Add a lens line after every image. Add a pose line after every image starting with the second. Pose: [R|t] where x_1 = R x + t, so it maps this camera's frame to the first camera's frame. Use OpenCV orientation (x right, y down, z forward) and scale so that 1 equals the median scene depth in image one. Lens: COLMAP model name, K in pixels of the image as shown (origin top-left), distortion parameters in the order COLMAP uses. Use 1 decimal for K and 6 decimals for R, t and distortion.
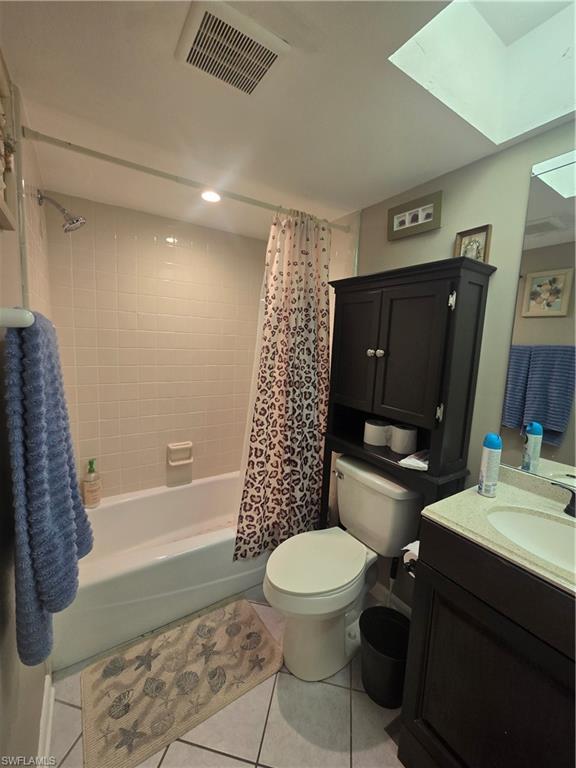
lens RADIAL K [[315.7, 0, 285.3], [0, 315.7, 379.3], [0, 0, 1]] dist [-0.000254, 0.000094]
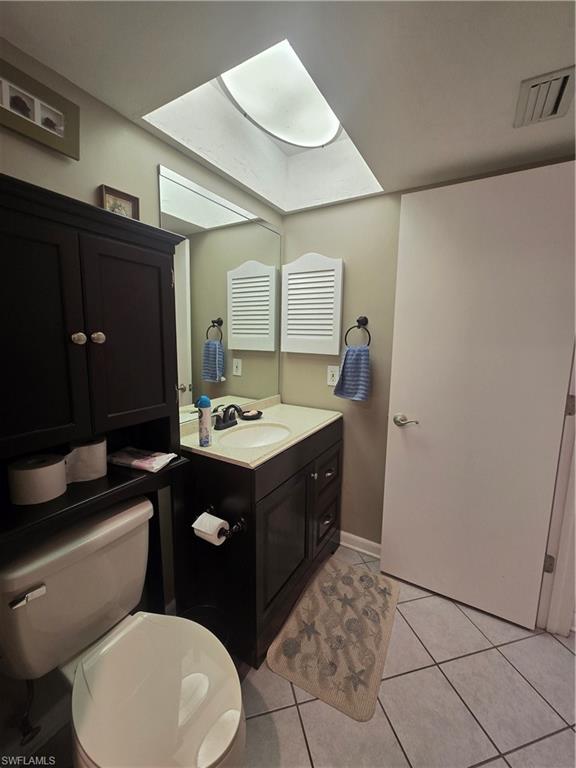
lens RADIAL K [[315.7, 0, 285.3], [0, 315.7, 379.3], [0, 0, 1]] dist [-0.000254, 0.000094]
pose [[-0.437200, -0.175476, 0.882079, -0.437336], [0.078618, 0.969570, 0.231848, -0.120496], [-0.895921, 0.170712, -0.410100, 0.939708]]
